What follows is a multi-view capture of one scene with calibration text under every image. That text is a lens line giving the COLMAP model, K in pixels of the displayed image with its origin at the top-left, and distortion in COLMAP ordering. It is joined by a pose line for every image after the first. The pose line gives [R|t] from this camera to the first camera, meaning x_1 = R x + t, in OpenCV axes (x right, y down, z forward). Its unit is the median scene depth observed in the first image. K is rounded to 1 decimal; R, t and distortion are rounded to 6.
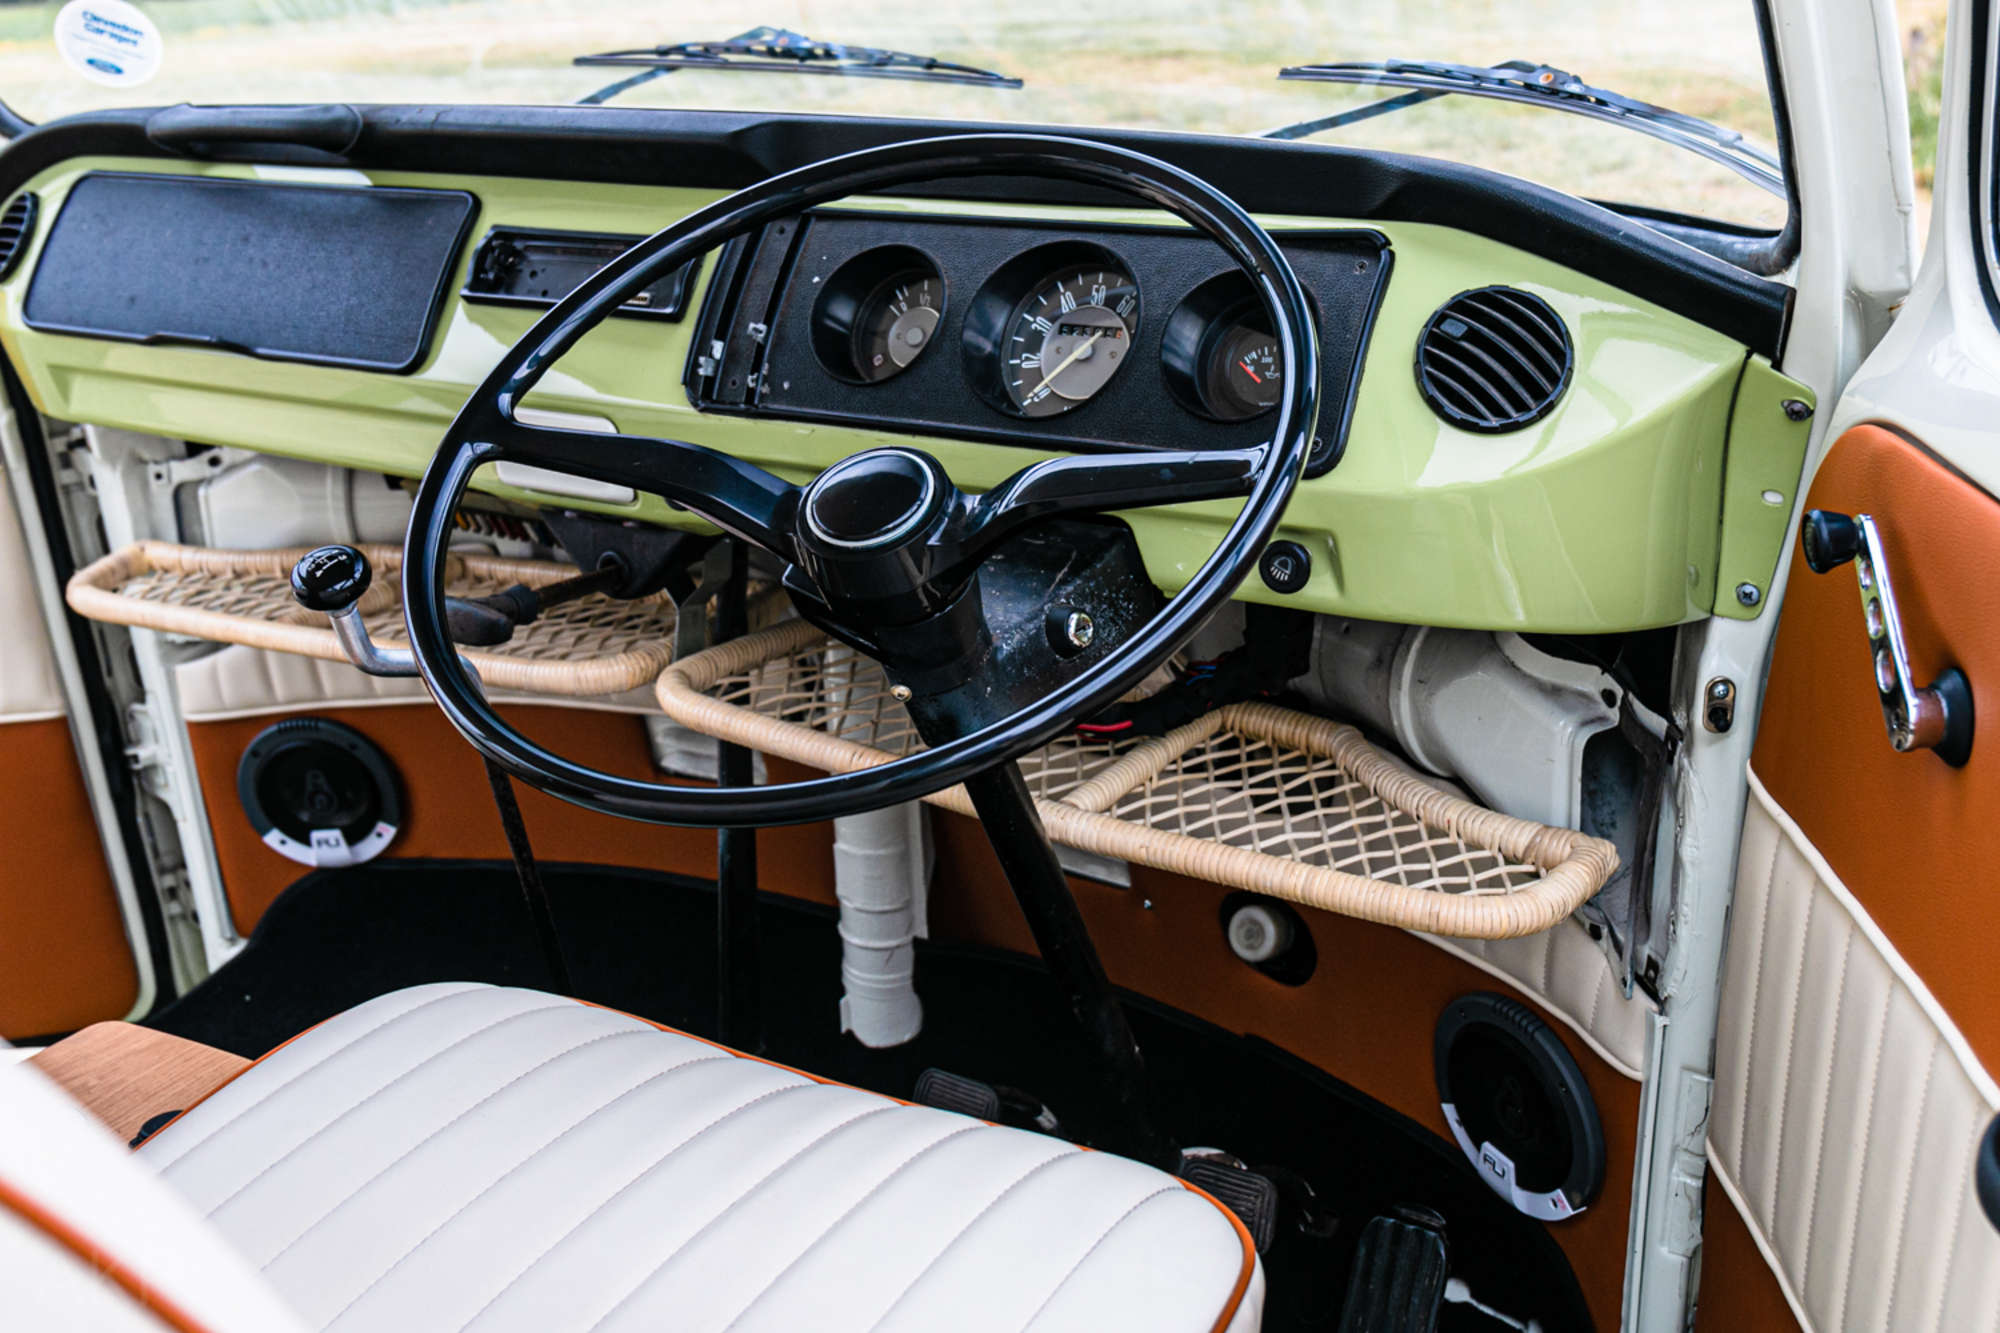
lens RADIAL K [[2137.8, 0, 1000.0], [0, 2137.8, 666.5], [0, 0, 1]] dist [0.003772, -0.011522]
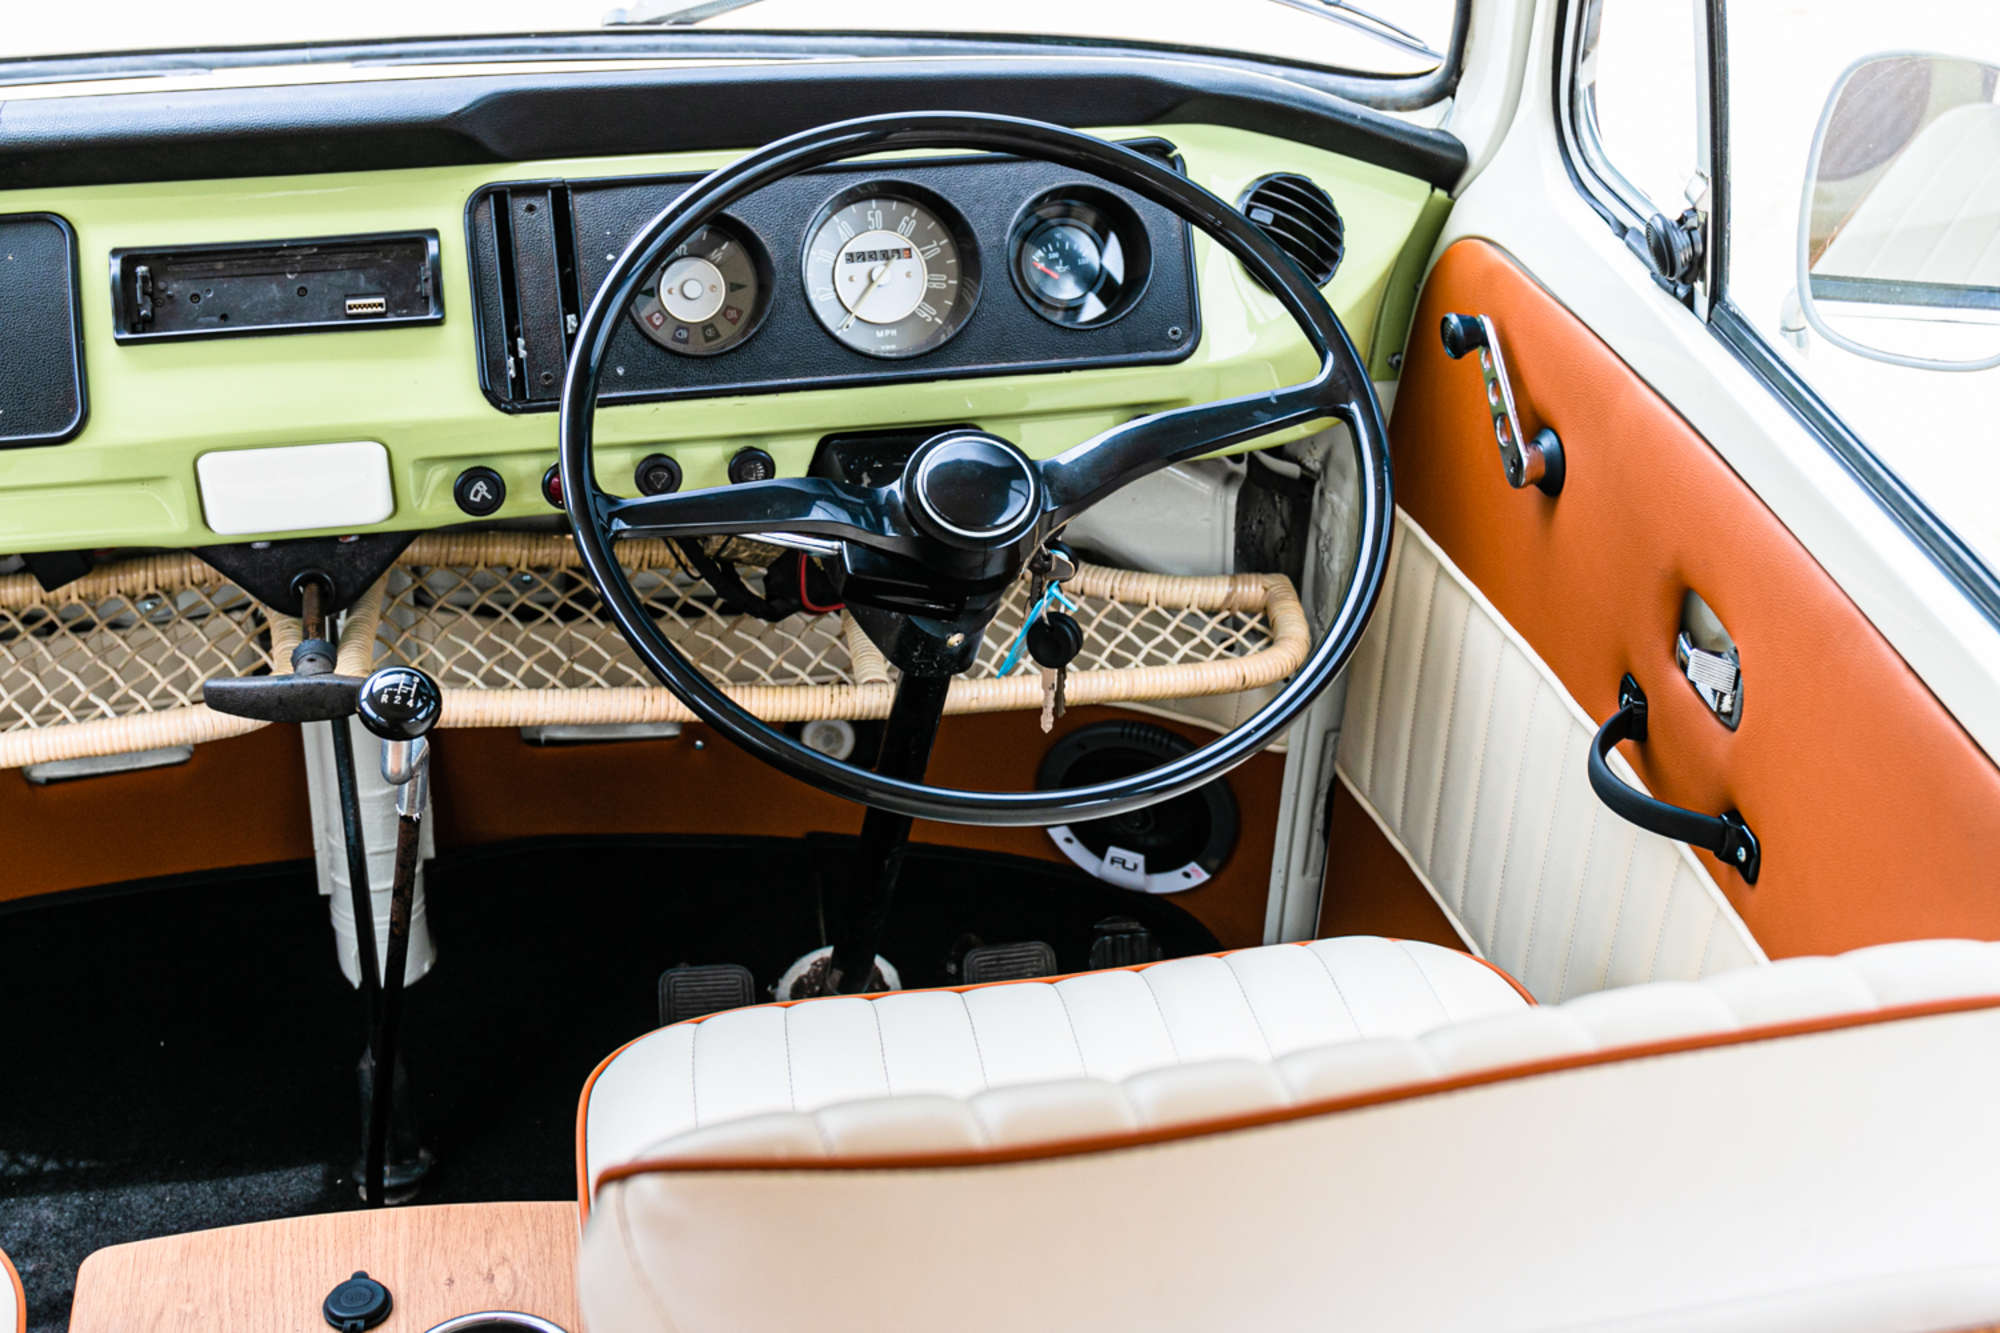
lens RADIAL K [[2873.7, 0, 1000.0], [0, 2873.7, 666.5], [0, 0, 1]] dist [0.006996, 0.004502]
pose [[0.738462, -0.308420, 0.599626, -0.798056], [0.192542, 0.948688, 0.250837, -0.298244], [-0.646221, -0.069780, 0.759954, -0.125508]]
